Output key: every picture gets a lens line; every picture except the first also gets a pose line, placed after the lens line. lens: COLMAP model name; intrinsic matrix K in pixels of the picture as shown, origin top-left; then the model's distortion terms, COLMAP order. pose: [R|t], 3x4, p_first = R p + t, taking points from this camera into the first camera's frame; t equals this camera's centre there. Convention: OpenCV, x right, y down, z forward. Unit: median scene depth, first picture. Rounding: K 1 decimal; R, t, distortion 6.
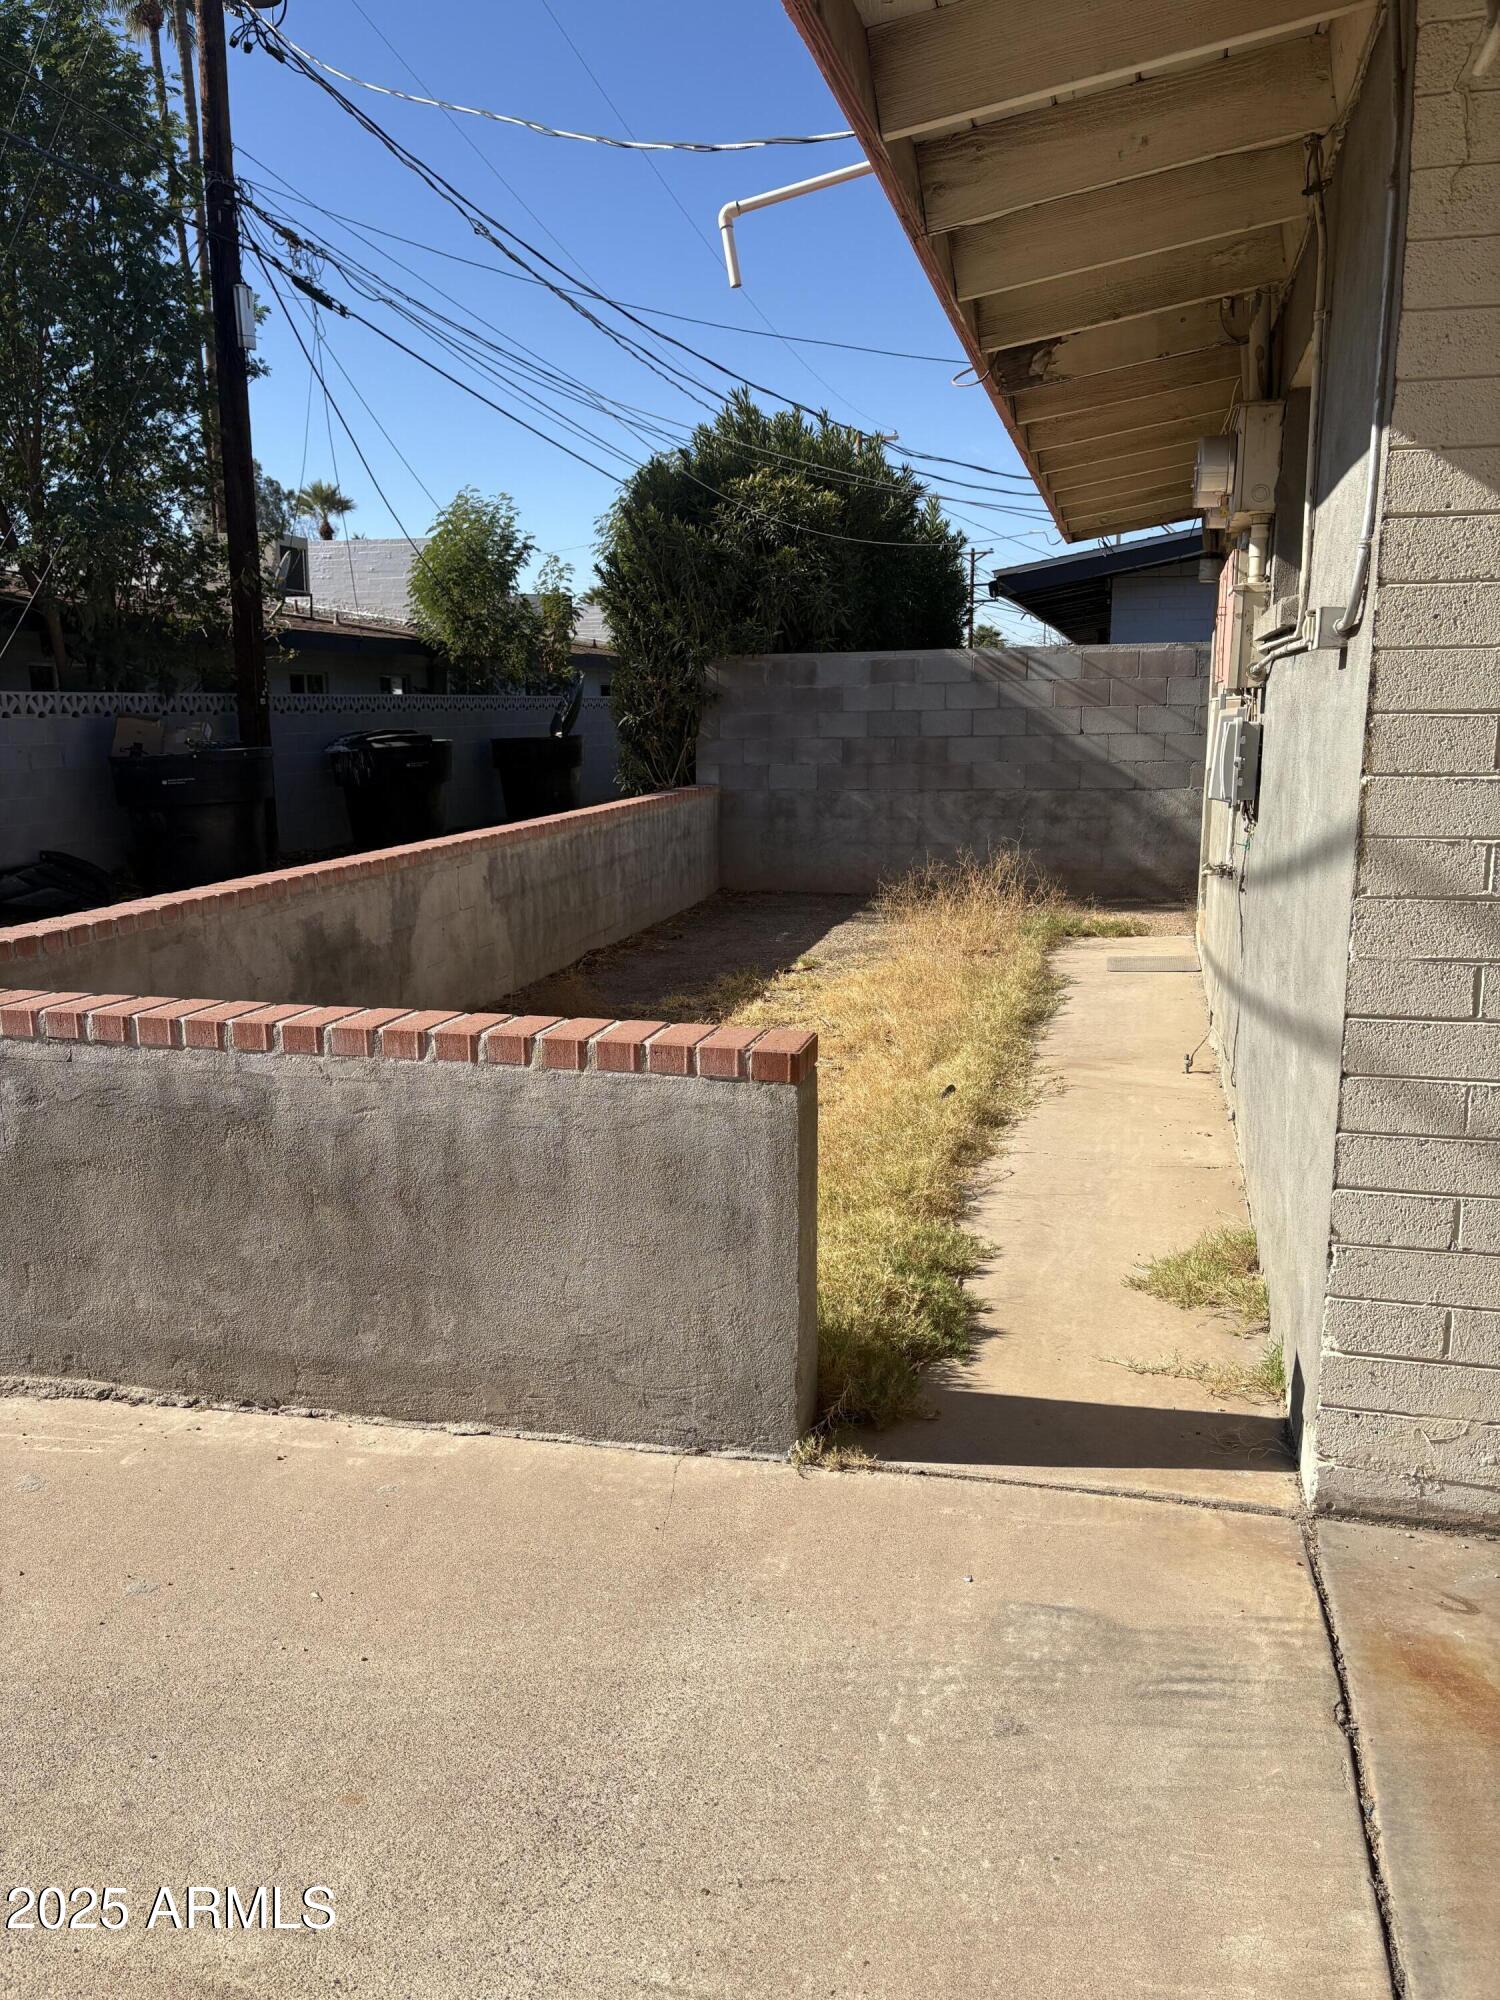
lens RADIAL K [[1516.4, 0, 744.9], [0, 1516.4, 1014.9], [0, 0, 1]] dist [0.070007, -0.072127]
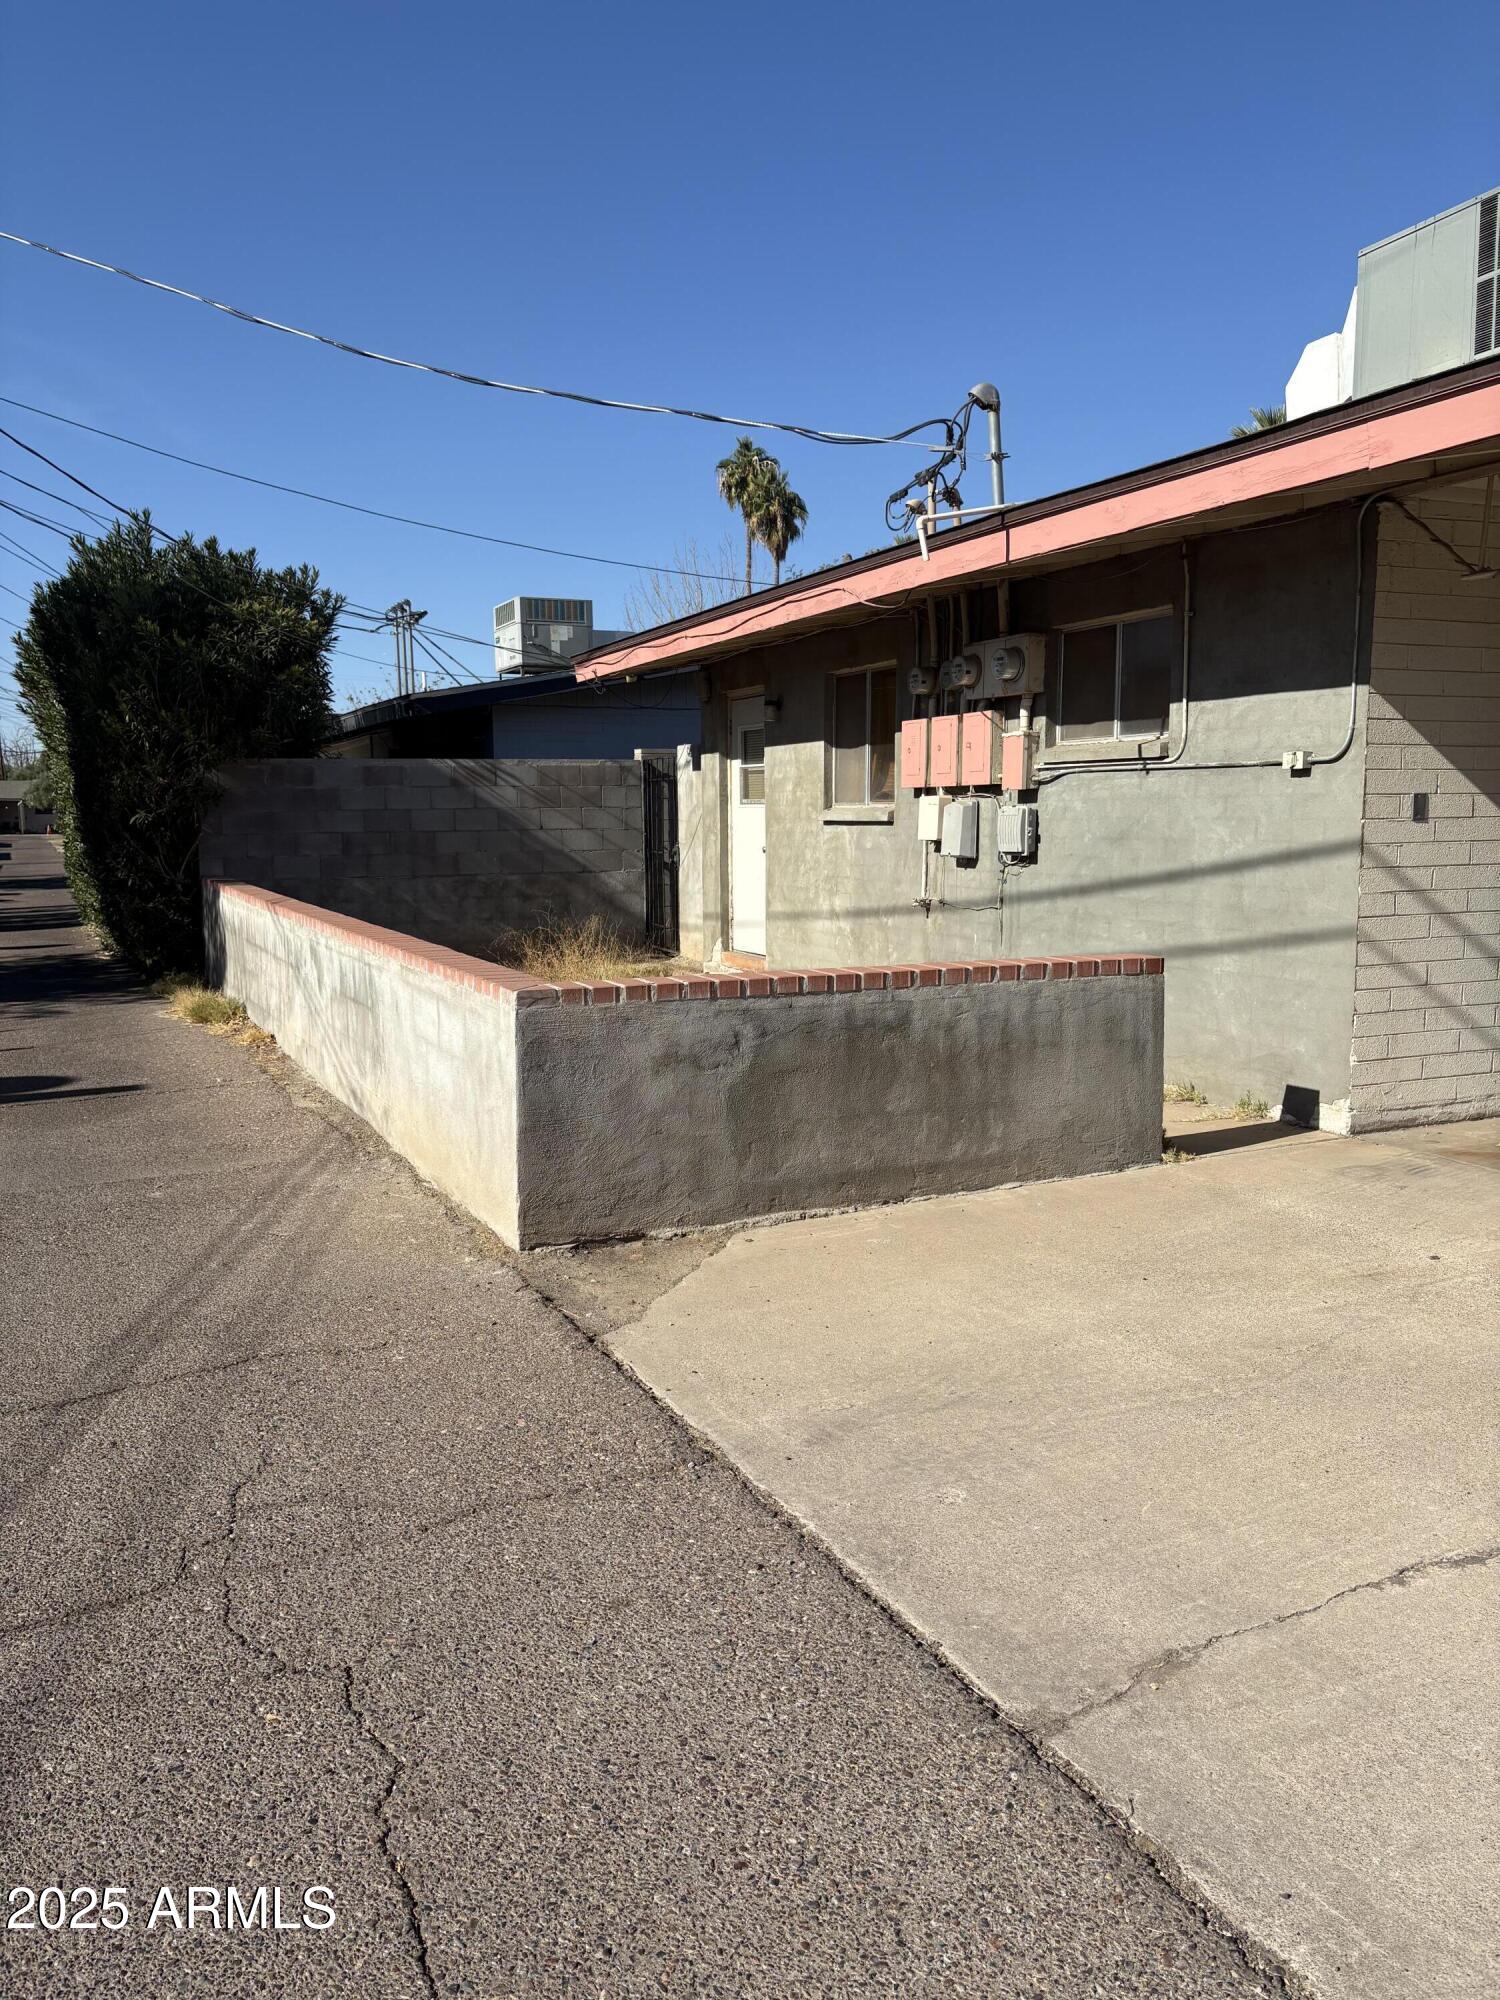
lens RADIAL K [[1516.4, 0, 744.9], [0, 1516.4, 1014.9], [0, 0, 1]] dist [0.070007, -0.072127]
pose [[0.785013, -0.082164, 0.614006, -1.482363], [0.125013, 0.991785, -0.027113, 0.076585], [-0.606734, 0.098043, 0.788835, -0.248615]]
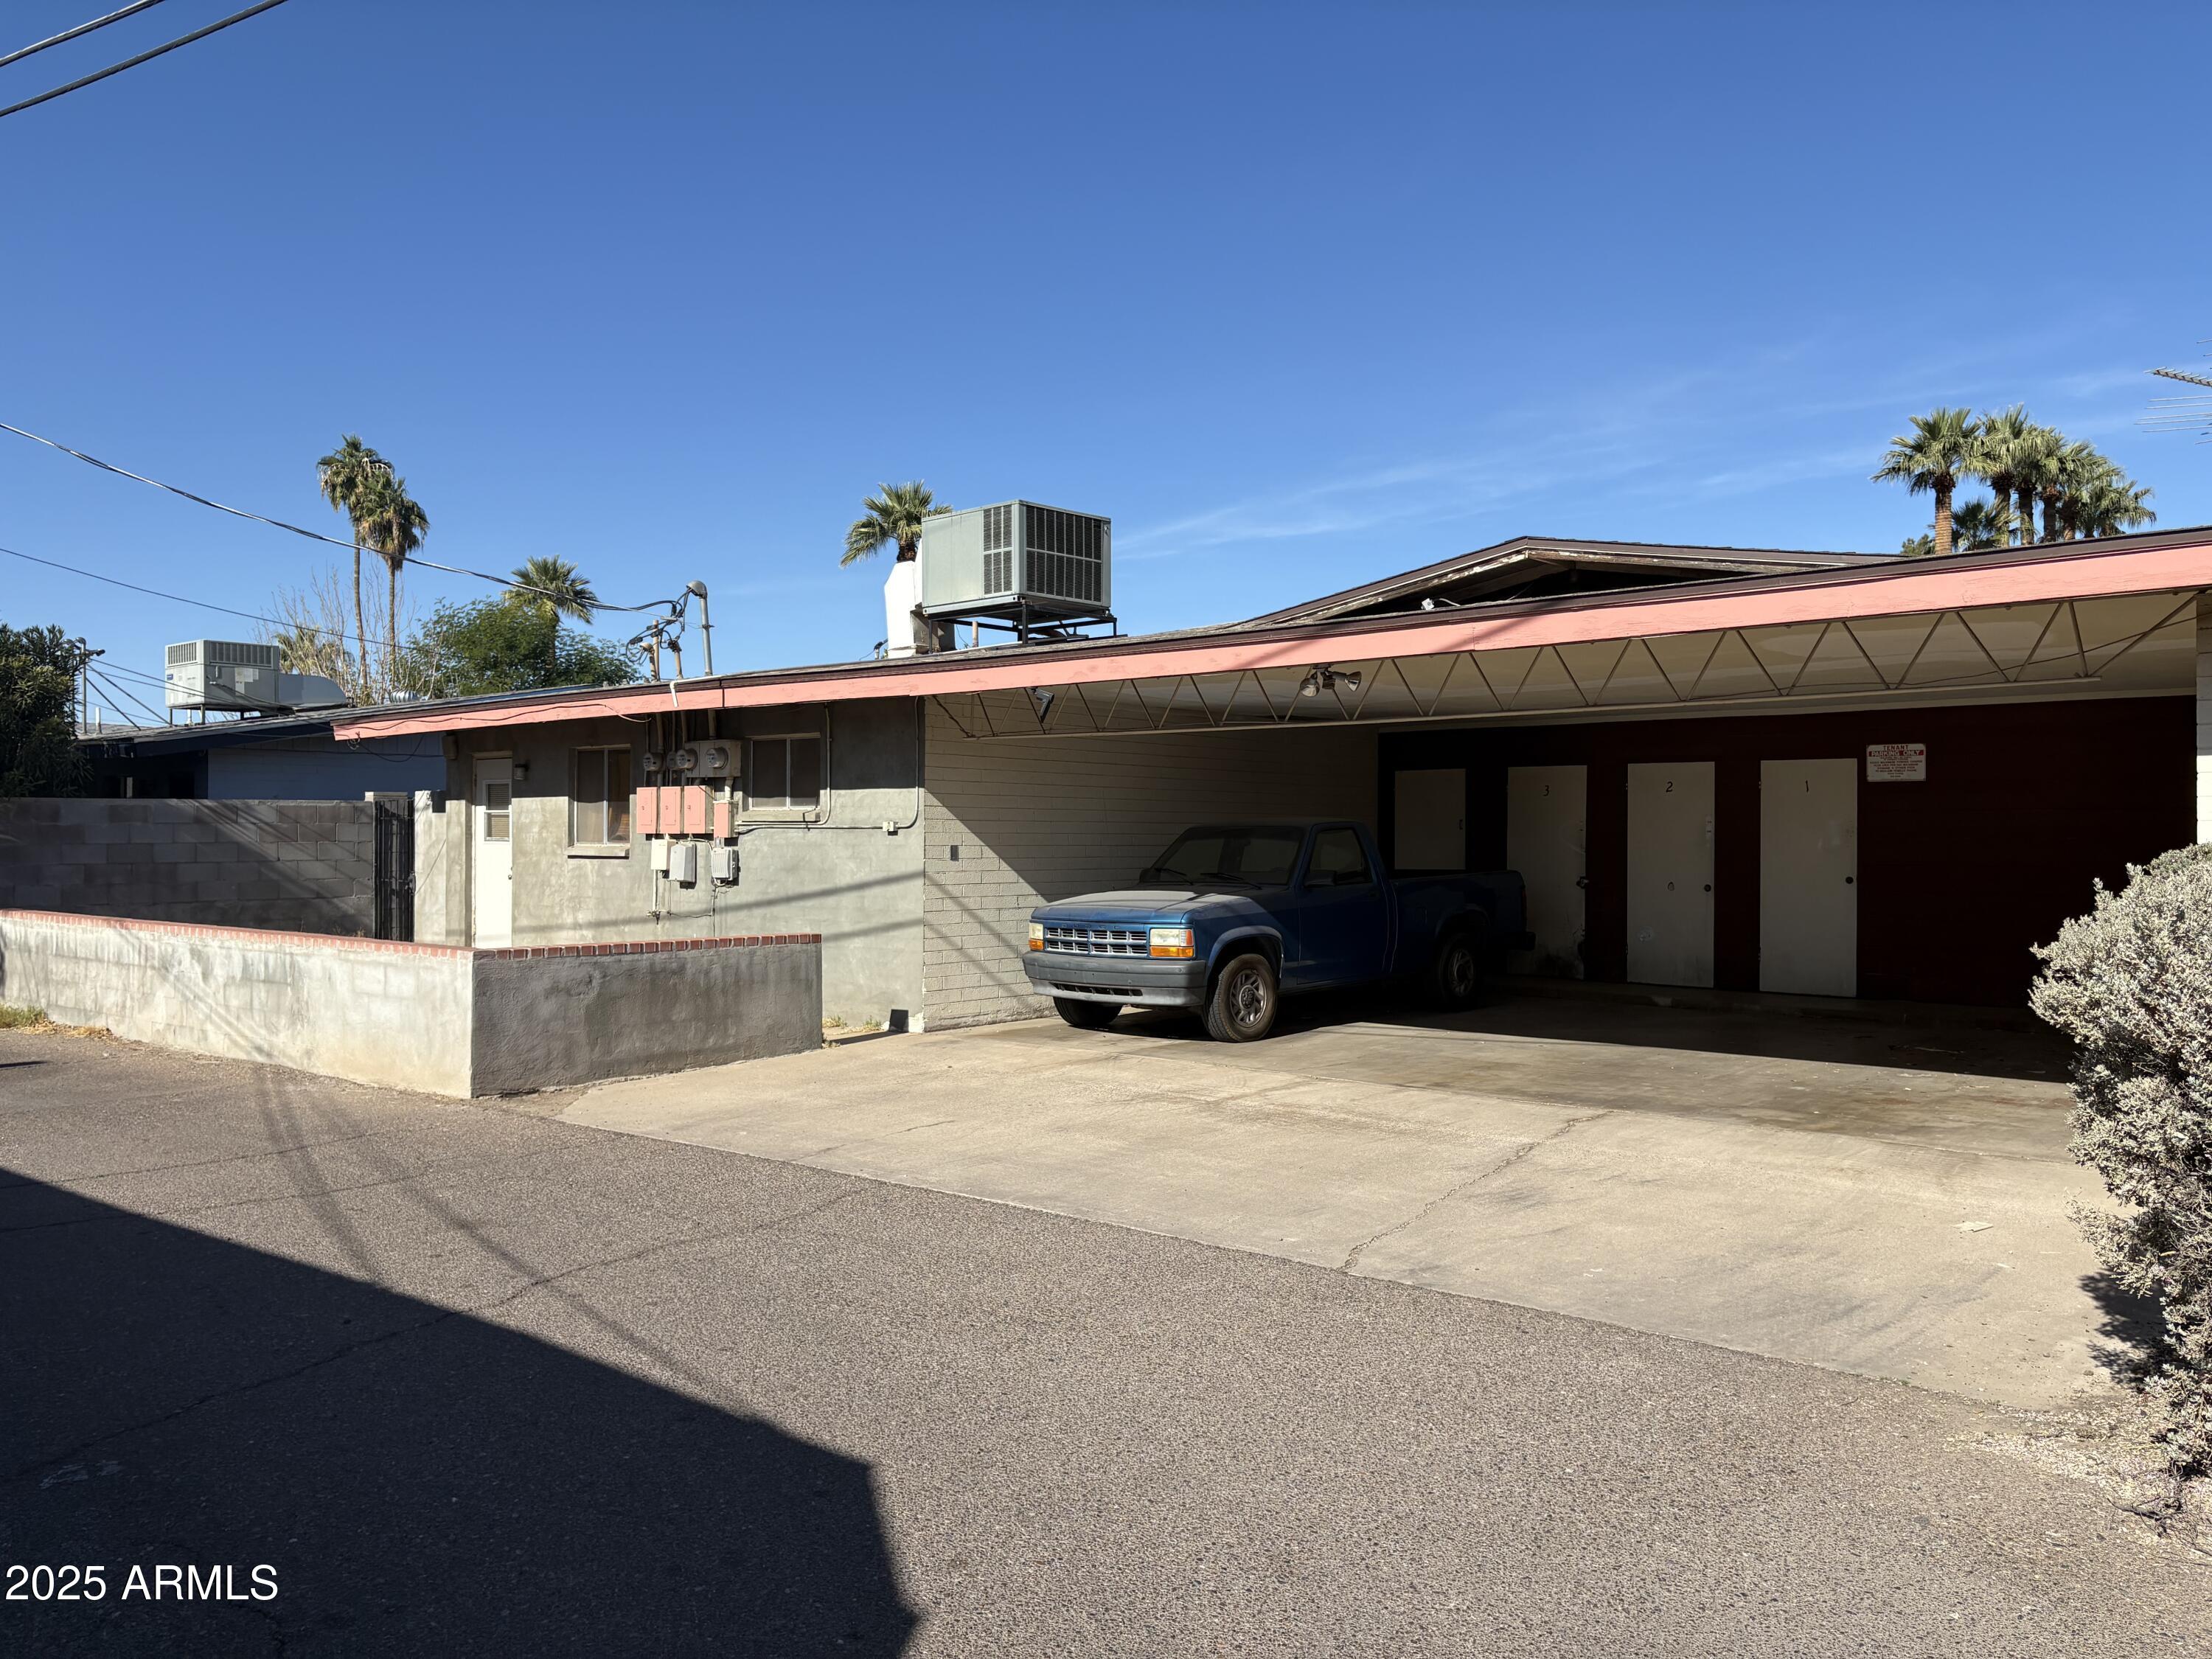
lens RADIAL K [[1659.3, 0, 1139.8], [0, 1659.3, 831.1], [0, 0, 1]] dist [0.039022, -0.045339]
pose [[0.428459, 0.010197, 0.903504, -2.933967], [0.173927, 0.980306, -0.093543, 0.260587], [-0.886664, 0.197223, 0.418247, -1.290926]]
